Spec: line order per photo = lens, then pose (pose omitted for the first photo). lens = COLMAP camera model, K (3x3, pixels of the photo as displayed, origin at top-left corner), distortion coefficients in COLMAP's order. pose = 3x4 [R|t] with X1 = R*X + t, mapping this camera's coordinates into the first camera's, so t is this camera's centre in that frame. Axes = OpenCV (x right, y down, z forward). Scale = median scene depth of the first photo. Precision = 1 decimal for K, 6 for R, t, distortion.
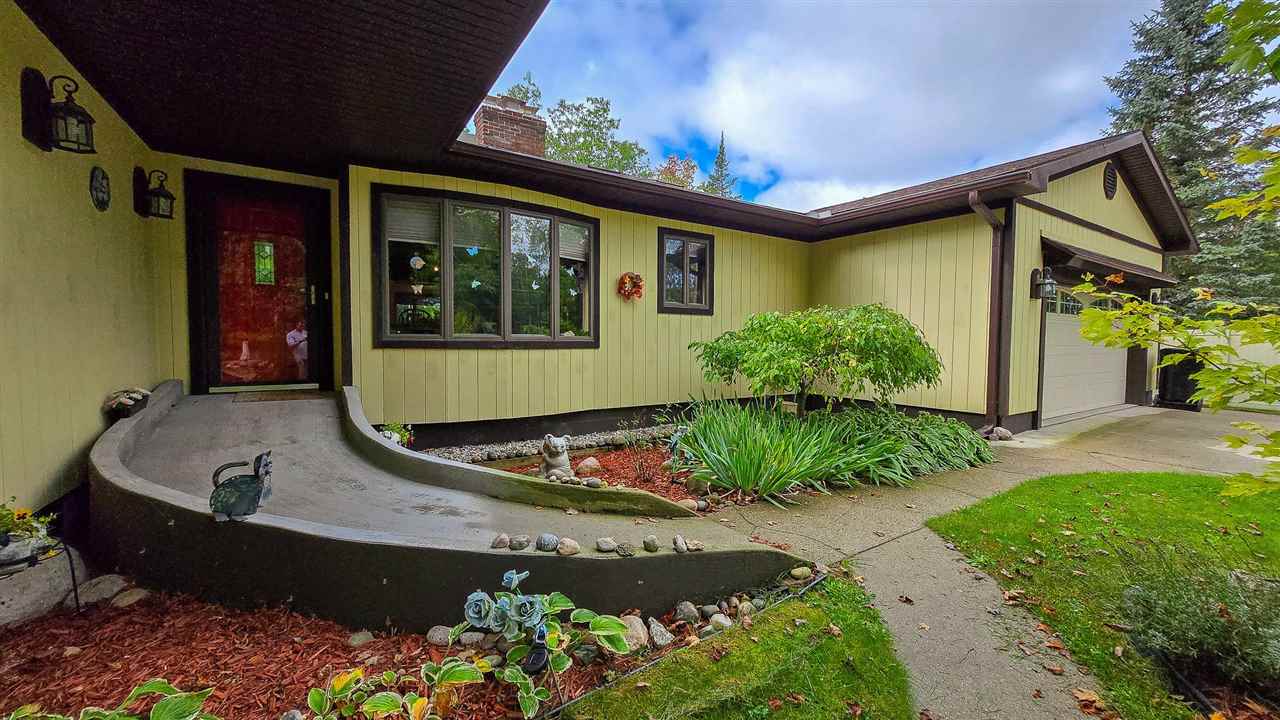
lens RADIAL K [[505.0, 0, 639.7], [0, 505.0, 365.2], [0, 0, 1]] dist [0.000464, -0.000094]
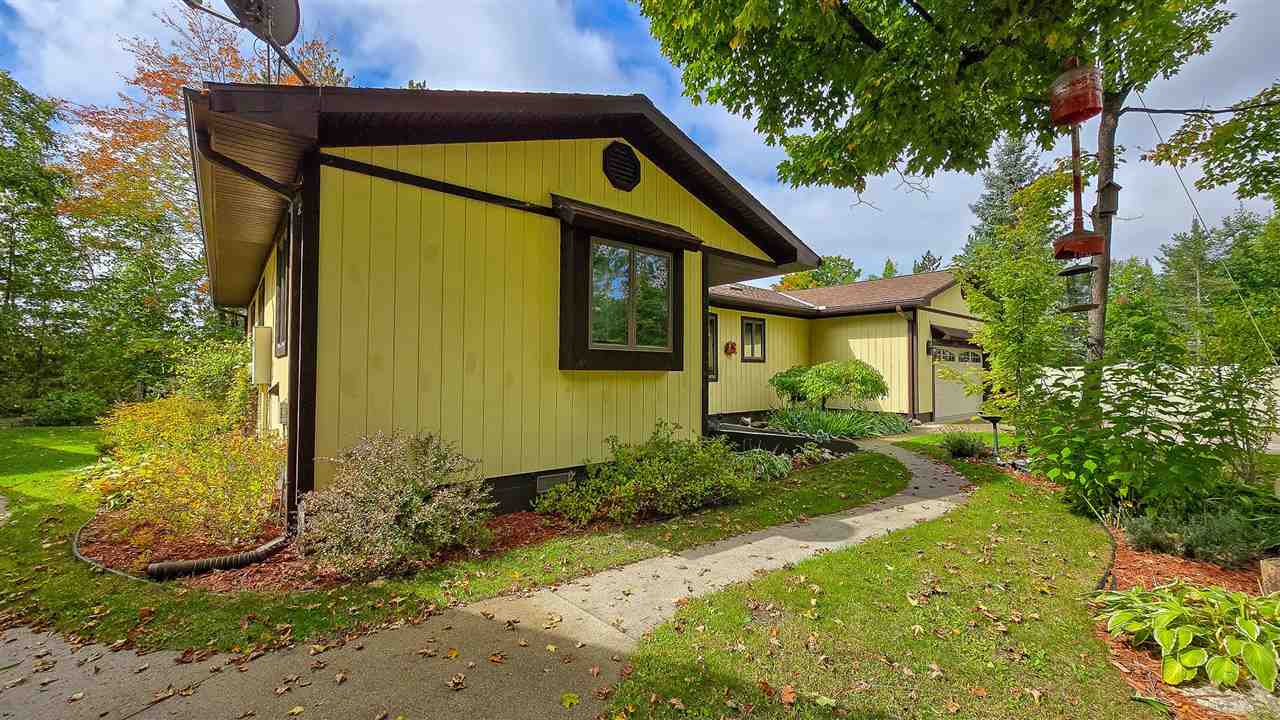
lens RADIAL K [[516.1, 0, 640.0], [0, 516.1, 360.0], [0, 0, 1]] dist [-0.000517, -0.000103]
pose [[0.991919, 0.000837, 0.126869, -0.594640], [0.008720, 0.997164, -0.074753, 0.027565], [-0.126572, 0.075256, 0.989099, -0.851893]]
